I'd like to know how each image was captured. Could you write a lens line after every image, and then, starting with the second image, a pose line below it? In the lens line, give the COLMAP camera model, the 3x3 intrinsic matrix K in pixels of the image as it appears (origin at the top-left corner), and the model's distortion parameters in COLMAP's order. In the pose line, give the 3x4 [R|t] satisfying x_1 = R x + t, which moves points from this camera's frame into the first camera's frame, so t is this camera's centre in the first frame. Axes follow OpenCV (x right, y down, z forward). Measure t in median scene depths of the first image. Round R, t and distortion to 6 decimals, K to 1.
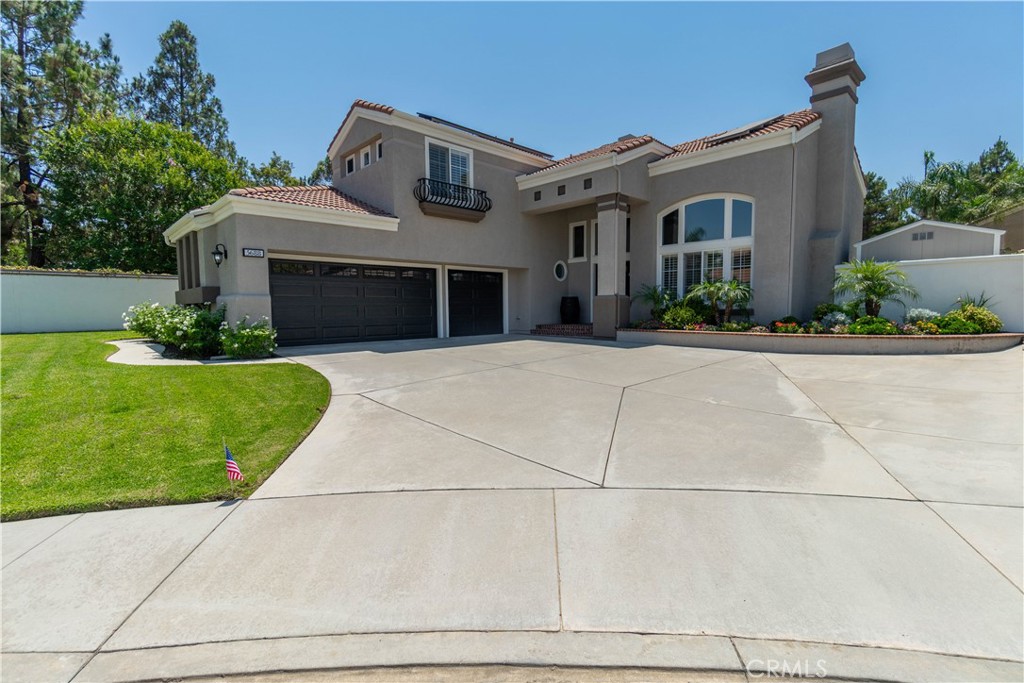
lens RADIAL K [[458.7, 0, 507.6], [0, 458.7, 340.2], [0, 0, 1]] dist [-0.003351, -0.000373]
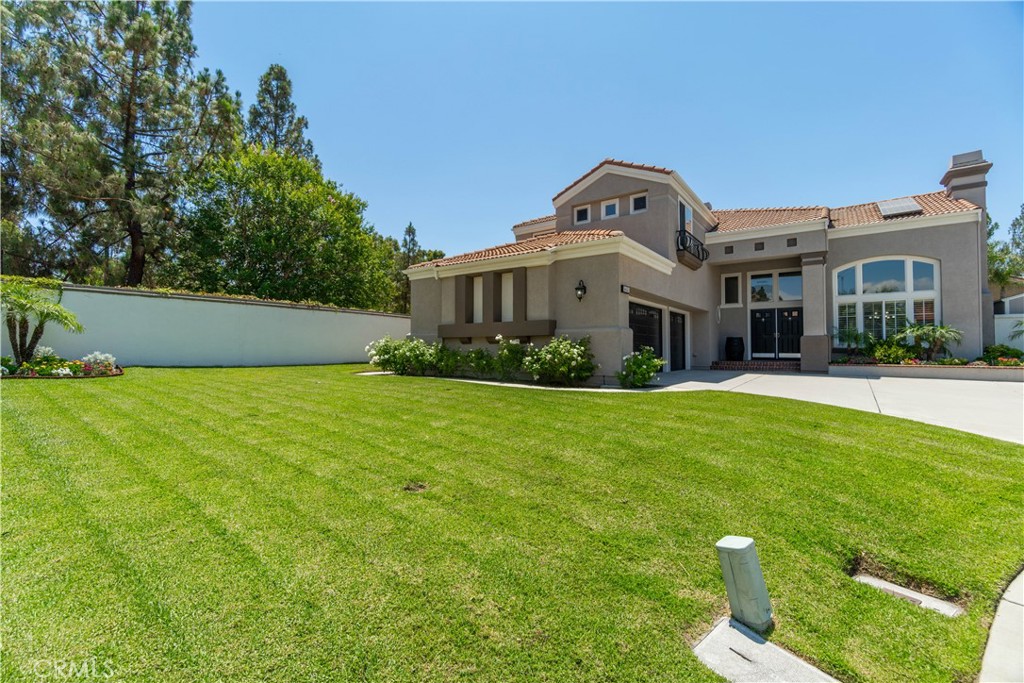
lens RADIAL K [[434.5, 0, 507.9], [0, 434.5, 339.5], [0, 0, 1]] dist [-0.004474, -0.000297]
pose [[0.985907, 0.014930, 0.166629, -0.742372], [0.001343, 0.995271, -0.097126, 0.018821], [-0.167291, 0.095981, 0.981224, 0.041100]]
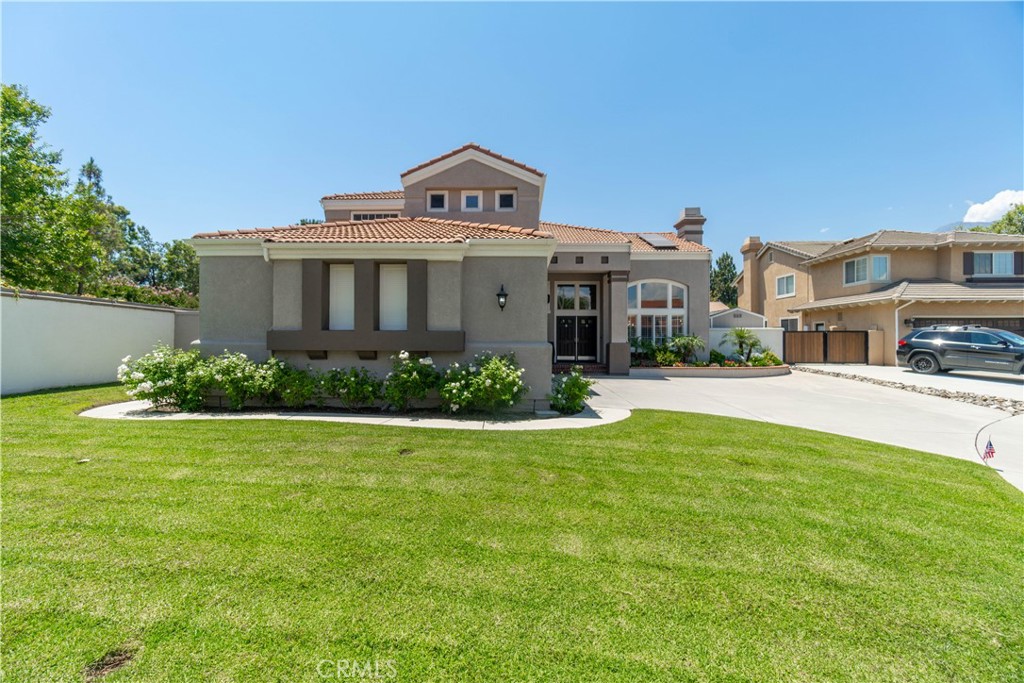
lens RADIAL K [[433.8, 0, 502.3], [0, 433.8, 339.4], [0, 0, 1]] dist [-0.005721, -0.000265]
pose [[0.715313, 0.015087, 0.698641, -0.931896], [0.039346, 0.997311, -0.061822, -0.041845], [-0.697696, 0.071711, 0.712796, 0.320535]]
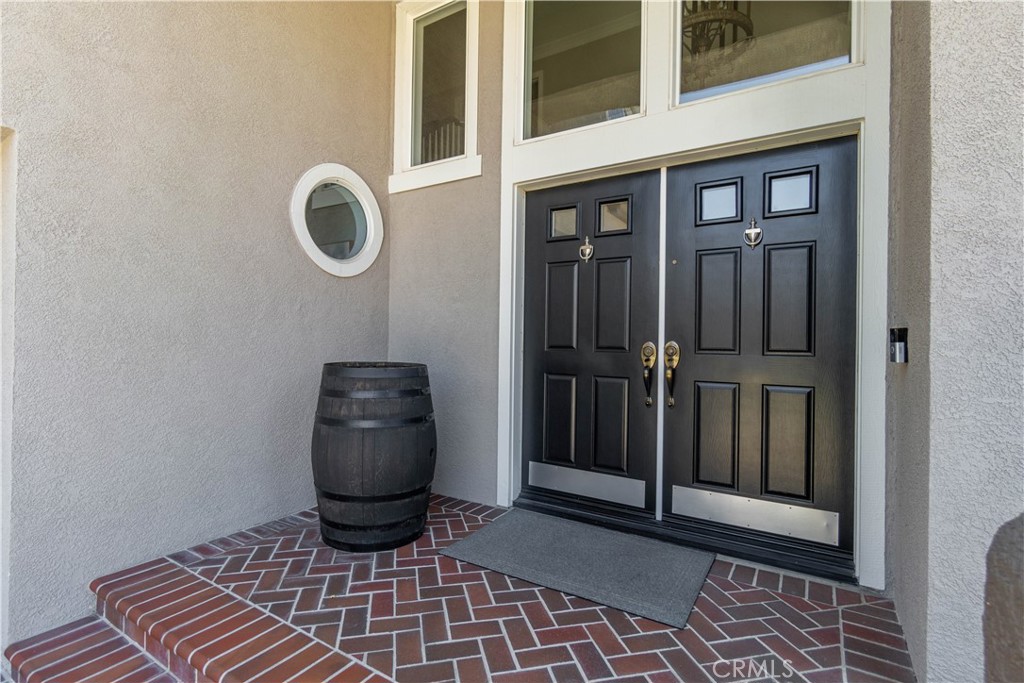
lens RADIAL K [[483.5, 0, 506.8], [0, 483.5, 340.7], [0, 0, 1]] dist [-0.000663, -0.000160]
pose [[0.969361, 0.026759, 0.244178, 0.171365], [-0.008980, 0.997245, -0.073633, -0.111905], [-0.245476, 0.069184, 0.966931, 1.015707]]
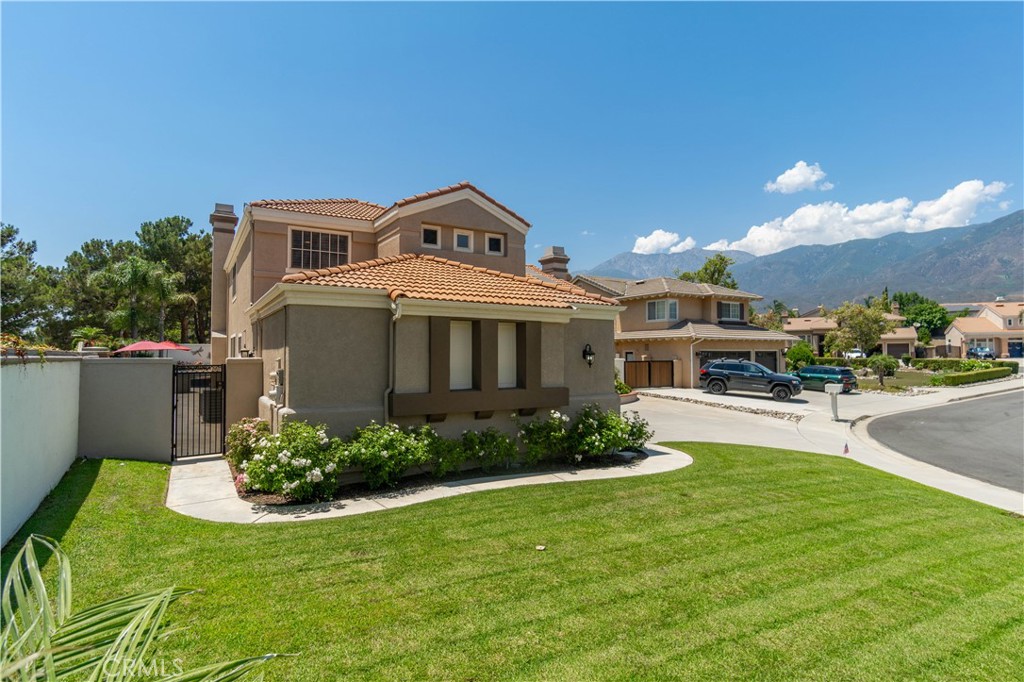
lens RADIAL K [[522.5, 0, 502.0], [0, 522.5, 340.8], [0, 0, 1]] dist [-0.002422, -0.000107]
pose [[0.224539, 0.035591, 0.973815, -1.370533], [0.068305, 0.996300, -0.052162, -0.132282], [-0.972068, 0.078229, 0.221277, 0.717644]]
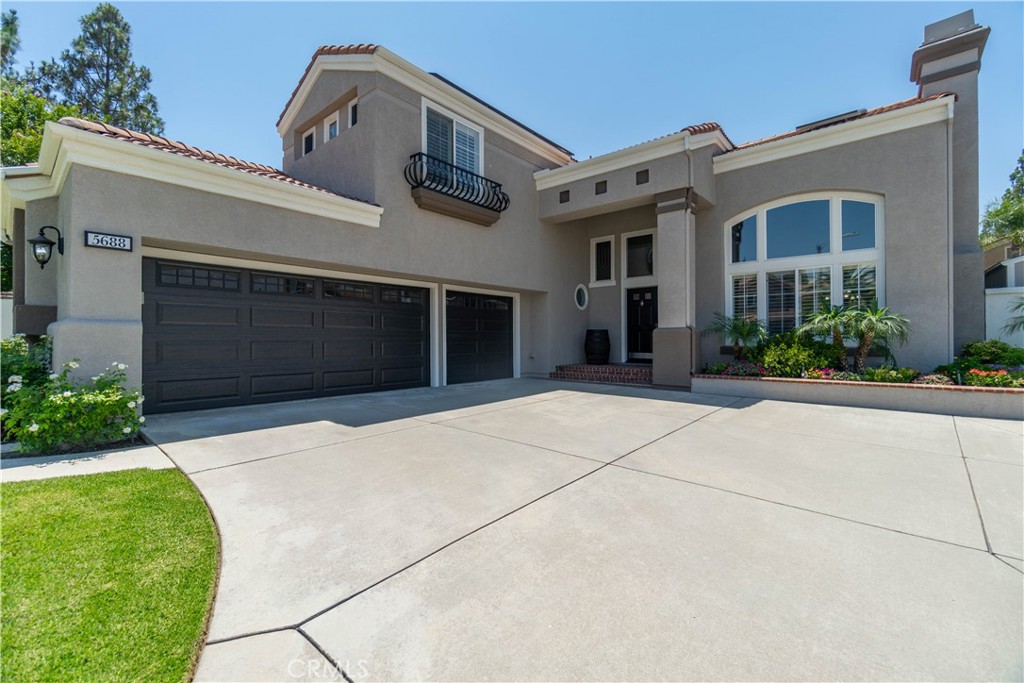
lens RADIAL K [[434.5, 0, 507.9], [0, 434.5, 339.5], [0, 0, 1]] dist [-0.004474, -0.000297]
pose [[0.995112, 0.005042, 0.098624, -0.108606], [0.002106, 0.997385, -0.072240, -0.030478], [-0.098730, 0.072094, 0.992499, 0.348785]]
